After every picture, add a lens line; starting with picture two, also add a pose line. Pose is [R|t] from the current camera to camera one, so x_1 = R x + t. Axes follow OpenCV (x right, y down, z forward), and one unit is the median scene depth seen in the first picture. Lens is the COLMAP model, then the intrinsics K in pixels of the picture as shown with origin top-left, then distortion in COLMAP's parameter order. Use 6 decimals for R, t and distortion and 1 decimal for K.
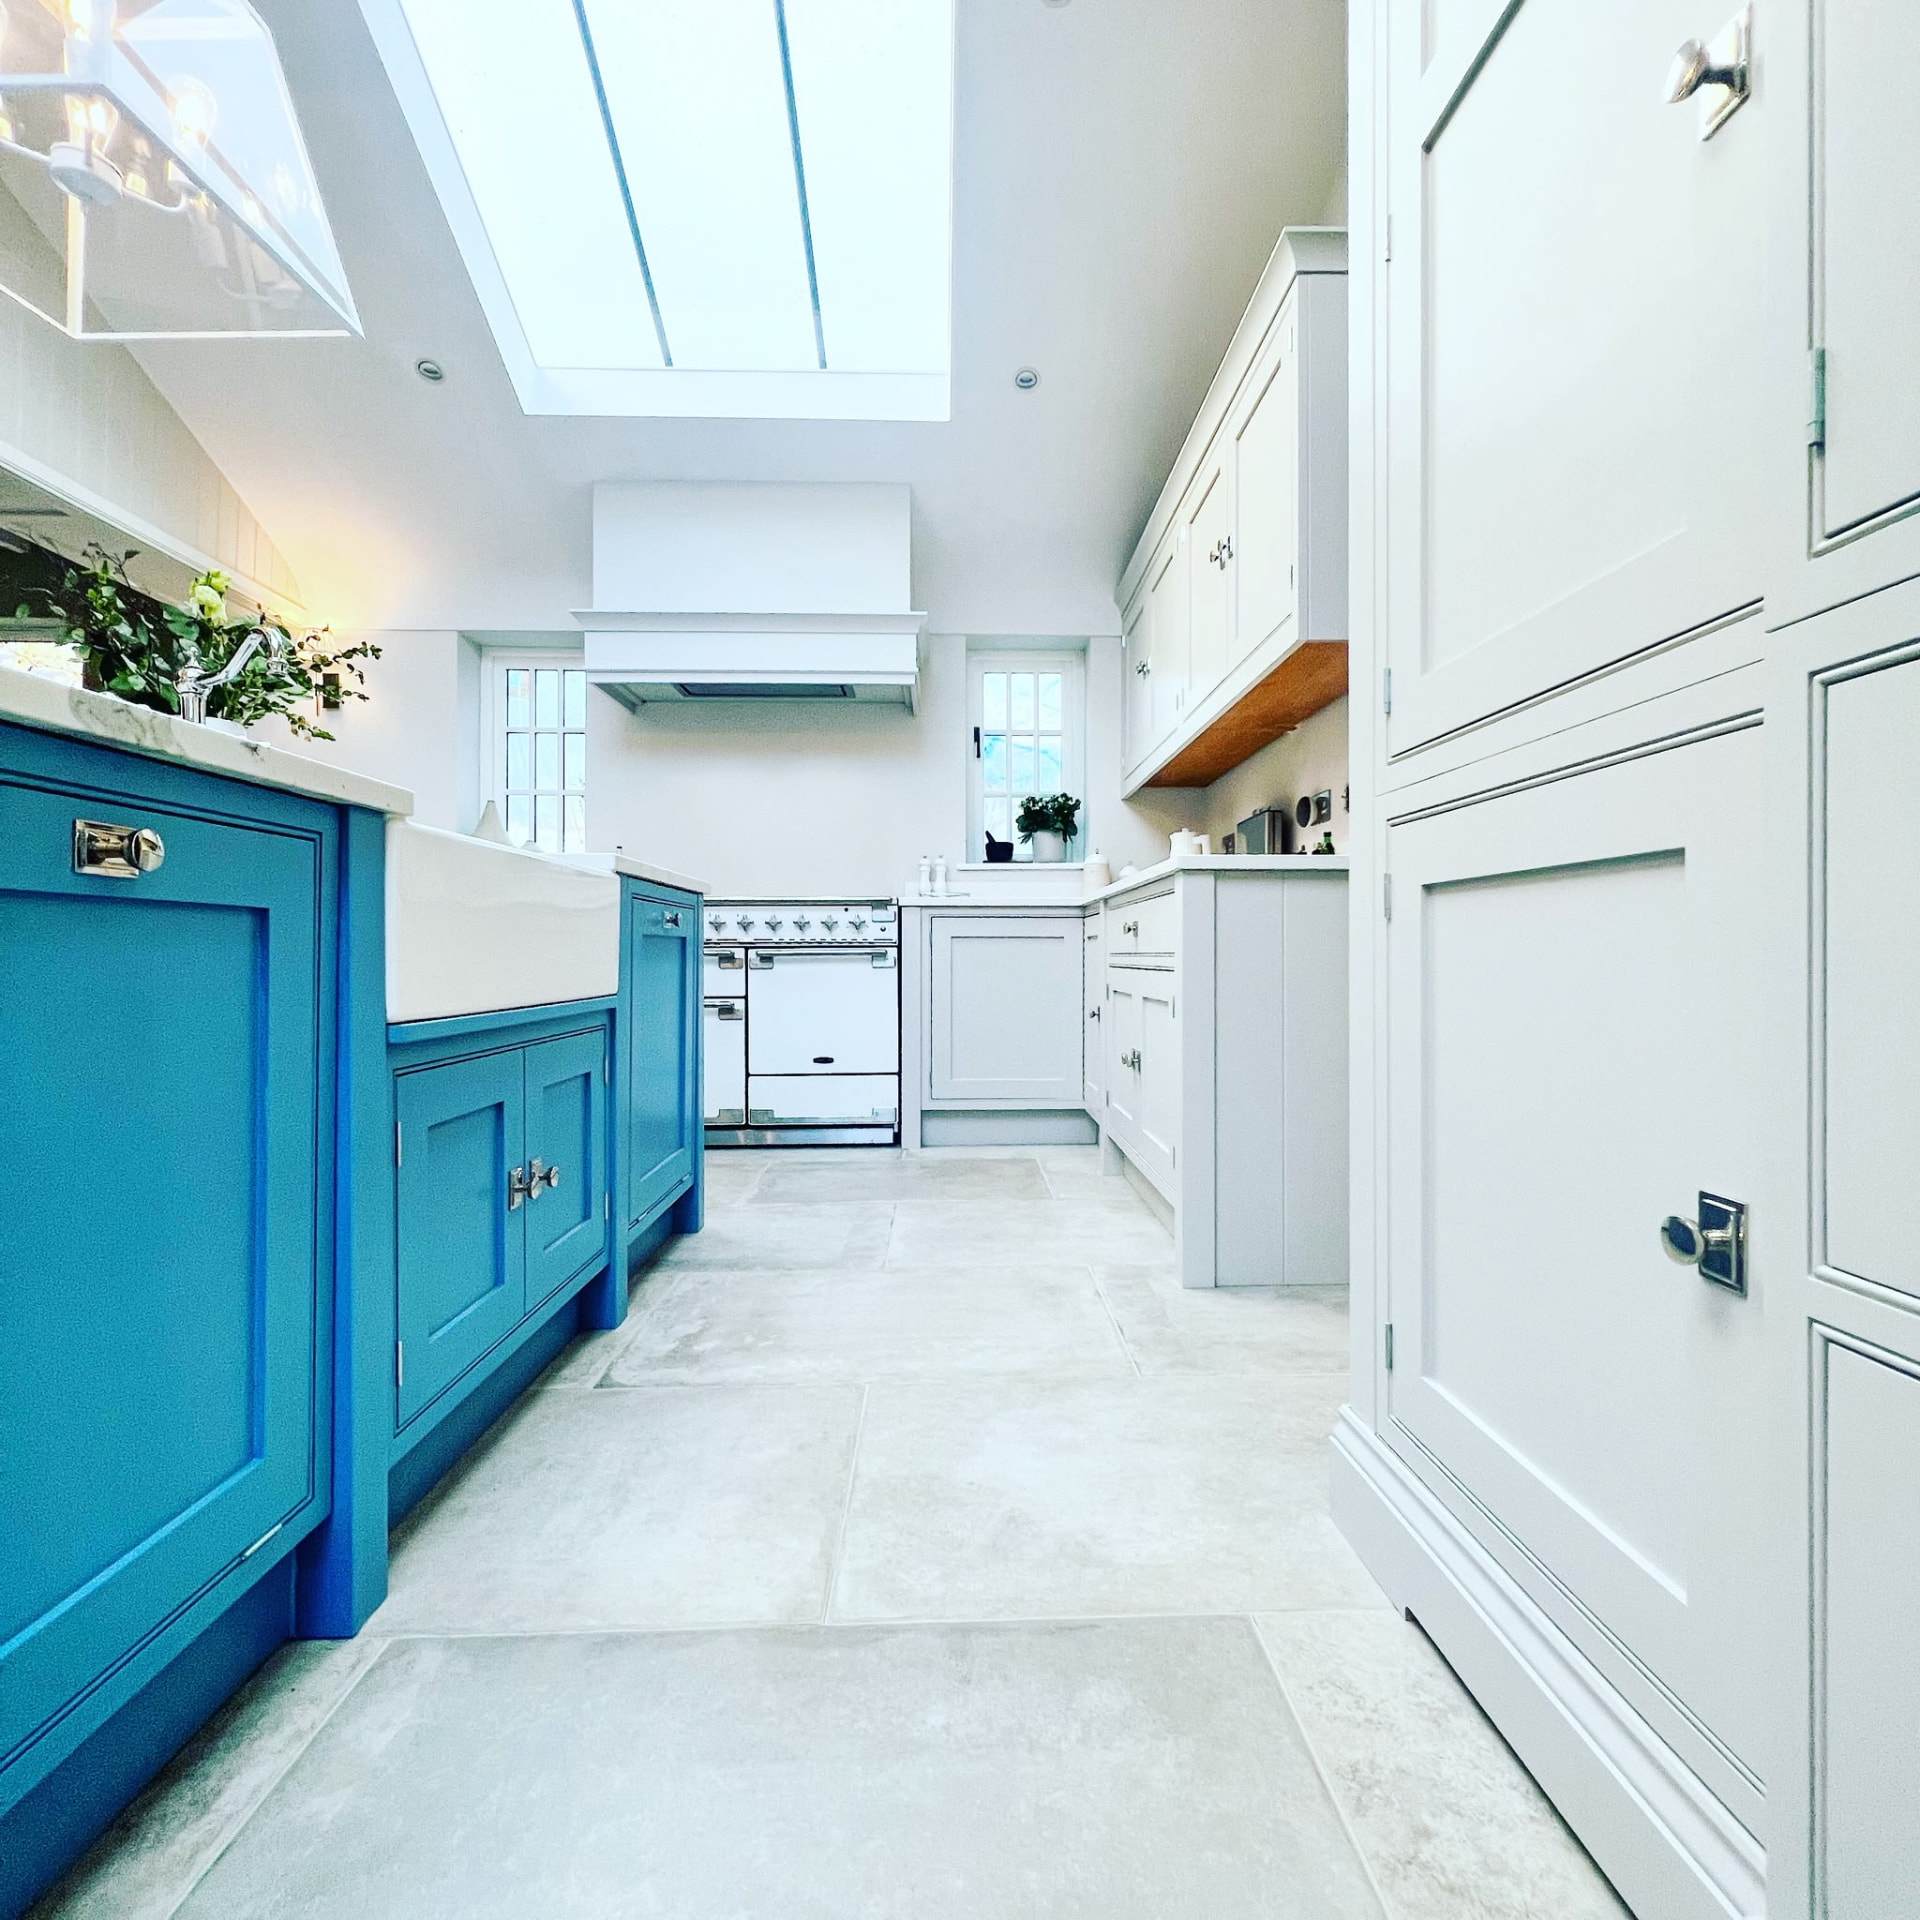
lens RADIAL K [[1033.6, 0, 963.4], [0, 1033.6, 959.4], [0, 0, 1]] dist [0.036627, 0.000105]
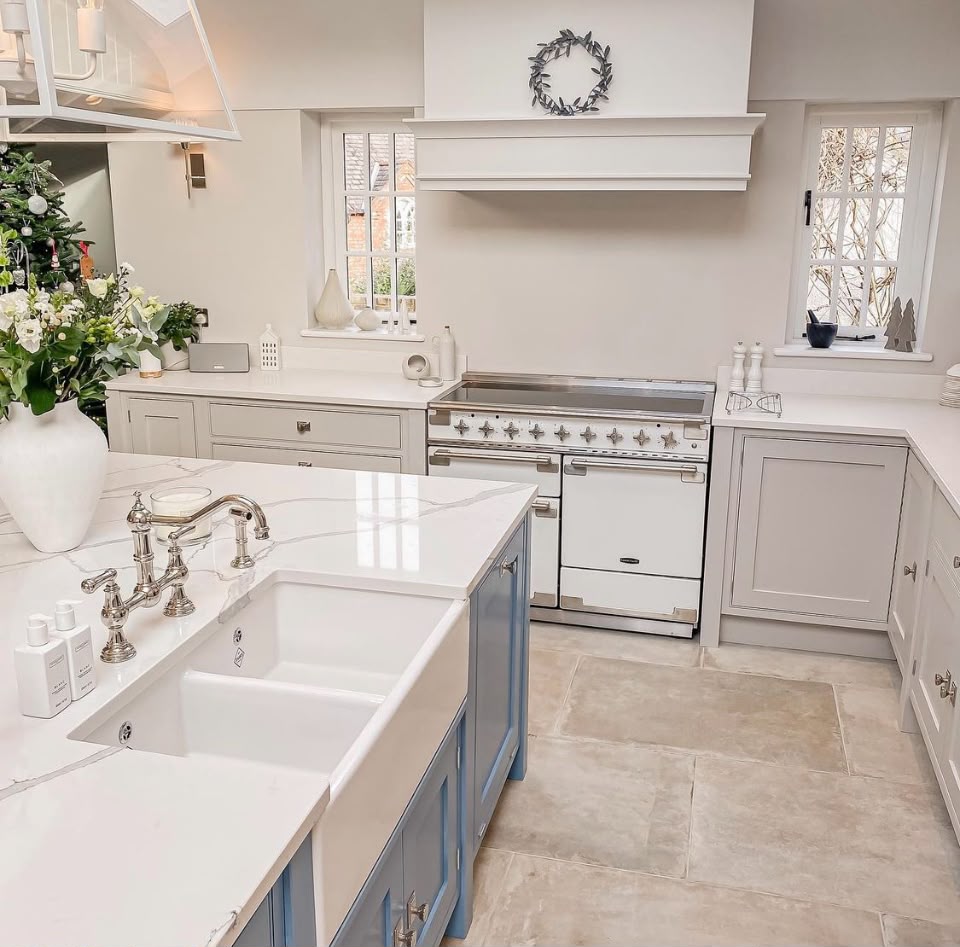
lens RADIAL K [[1000.4, 0, 479.4], [0, 1000.4, 469.5], [0, 0, 1]] dist [0.034799, 0.000000]
pose [[0.964227, 0.073200, -0.254772, -0.028577], [-0.006126, 0.967014, 0.254651, -0.257823], [0.265008, -0.243980, 0.932869, 0.014178]]
